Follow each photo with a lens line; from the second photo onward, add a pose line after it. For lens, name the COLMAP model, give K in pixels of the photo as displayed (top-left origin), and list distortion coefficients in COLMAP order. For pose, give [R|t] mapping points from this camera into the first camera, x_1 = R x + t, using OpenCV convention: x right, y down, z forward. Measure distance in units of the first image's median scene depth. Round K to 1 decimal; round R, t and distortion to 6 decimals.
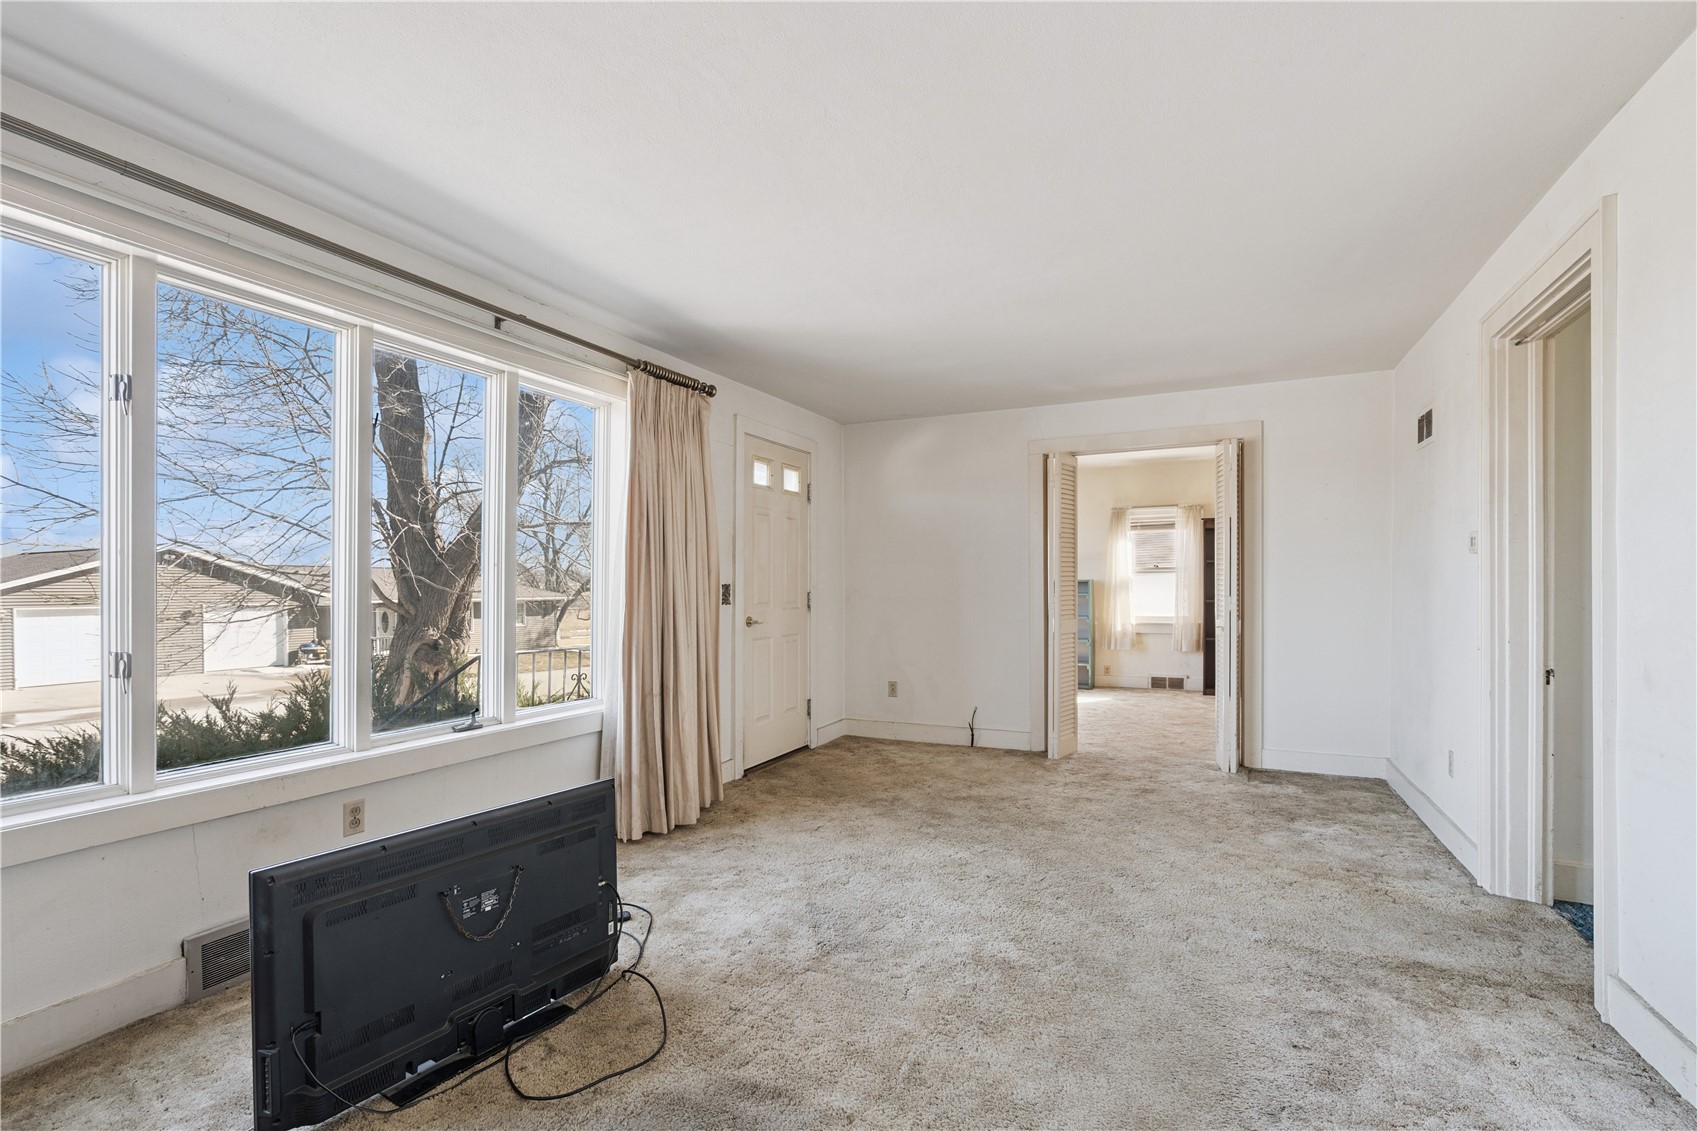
lens RADIAL K [[774.5, 0, 849.7], [0, 774.5, 580.7], [0, 0, 1]] dist [-0.018859, 0.006027]
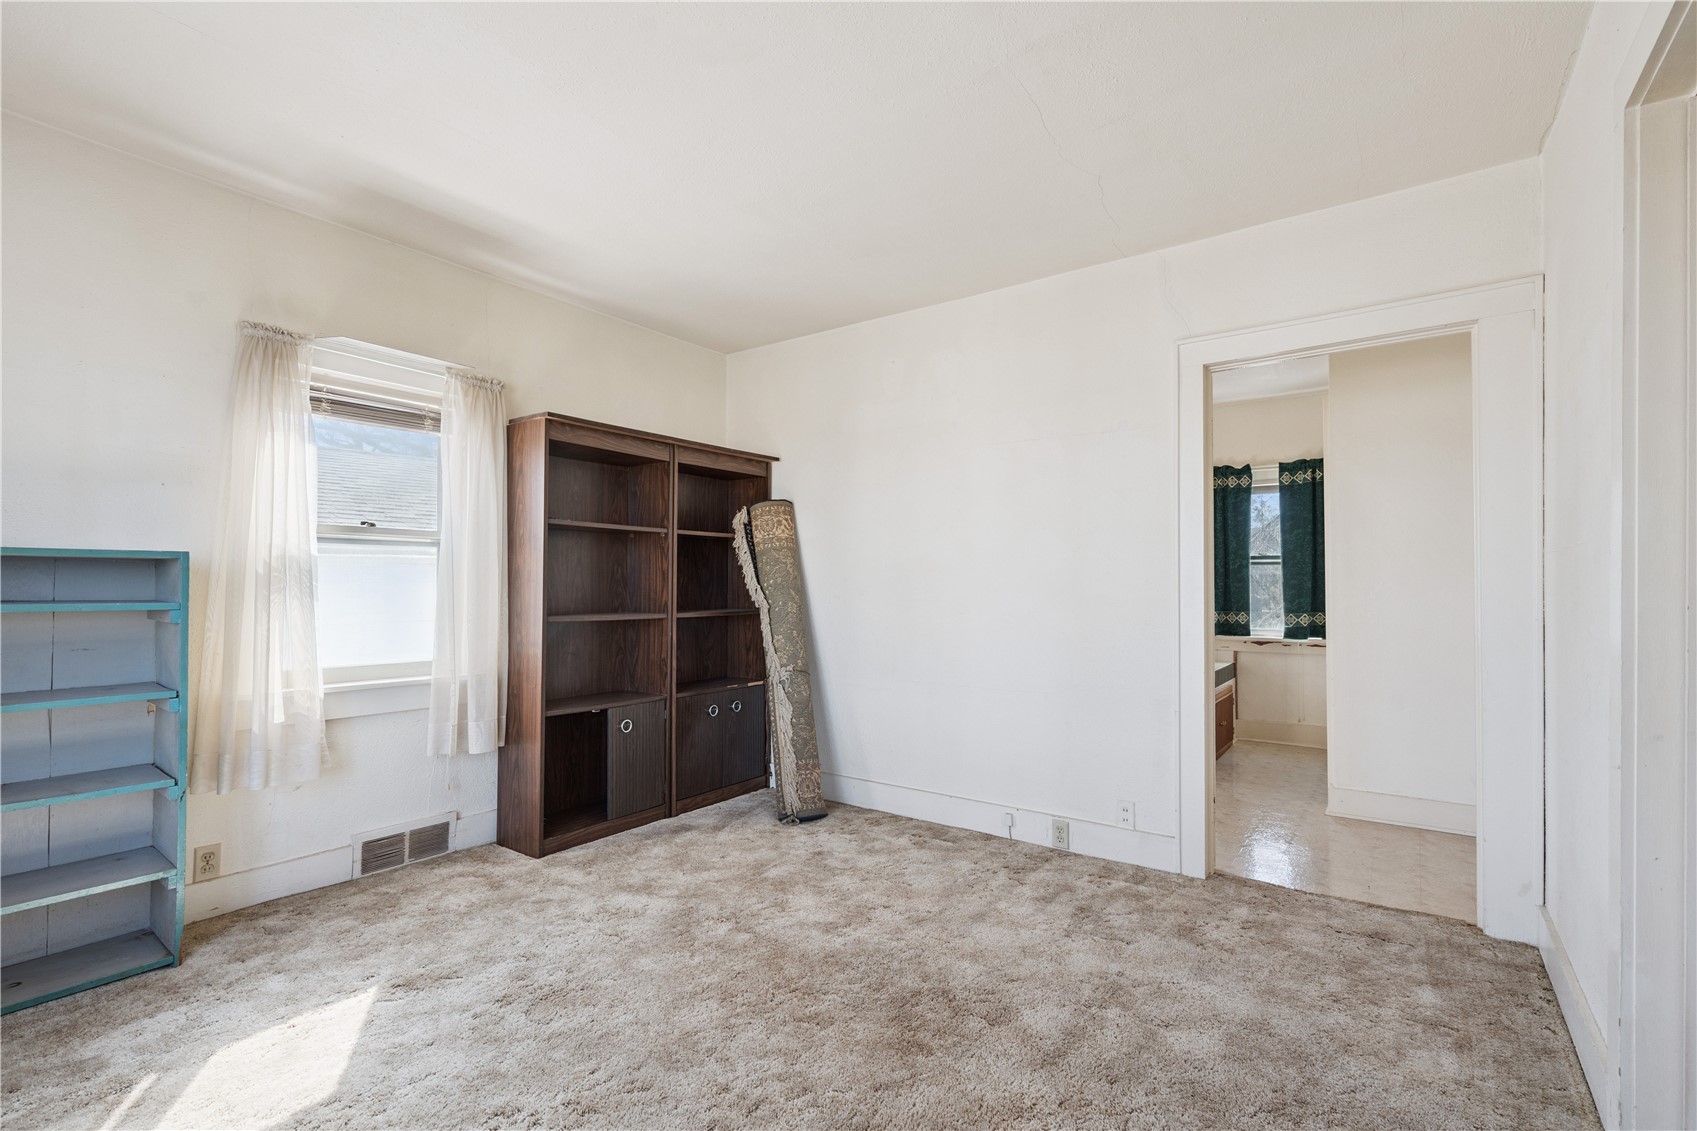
lens RADIAL K [[774.5, 0, 849.7], [0, 774.5, 580.7], [0, 0, 1]] dist [-0.018859, 0.006027]
pose [[0.186599, 0.012844, 0.982352, 0.091651], [-0.004048, 0.999916, -0.012305, 0.010888], [-0.982428, -0.001680, 0.186635, 0.721086]]
